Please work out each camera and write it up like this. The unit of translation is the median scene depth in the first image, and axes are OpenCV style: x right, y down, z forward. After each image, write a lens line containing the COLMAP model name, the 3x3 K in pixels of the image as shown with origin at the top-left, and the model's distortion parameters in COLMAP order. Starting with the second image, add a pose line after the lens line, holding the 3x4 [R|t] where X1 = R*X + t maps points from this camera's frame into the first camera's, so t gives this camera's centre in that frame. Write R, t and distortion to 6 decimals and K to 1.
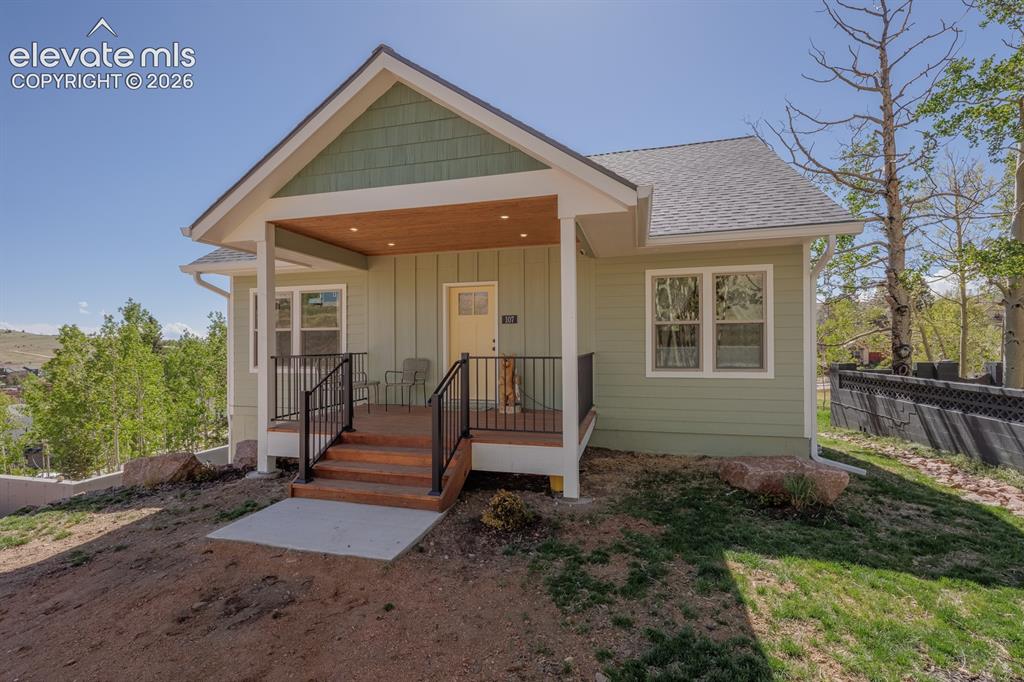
lens RADIAL K [[433.4, 0, 518.2], [0, 433.4, 341.9], [0, 0, 1]] dist [0.004442, 0.000051]
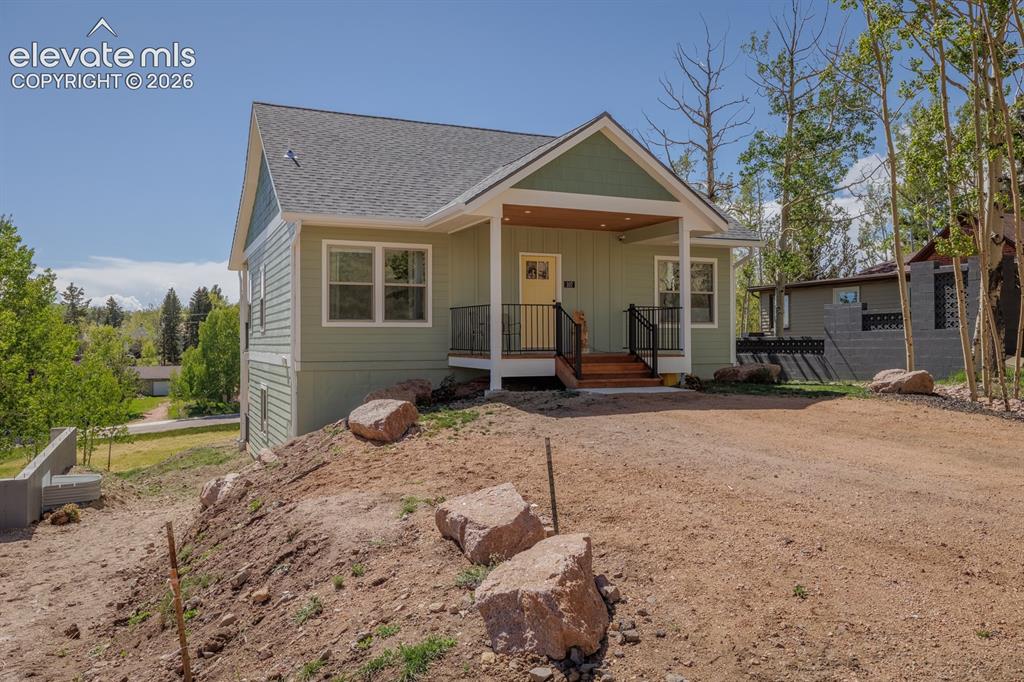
lens RADIAL K [[783.0, 0, 509.8], [0, 783.0, 340.6], [0, 0, 1]] dist [0.006351, 0.000853]
pose [[0.779598, 0.004471, 0.626264, -1.619510], [-0.003674, 0.999990, -0.002564, 0.121908], [-0.626270, -0.000302, 0.779606, -0.711241]]
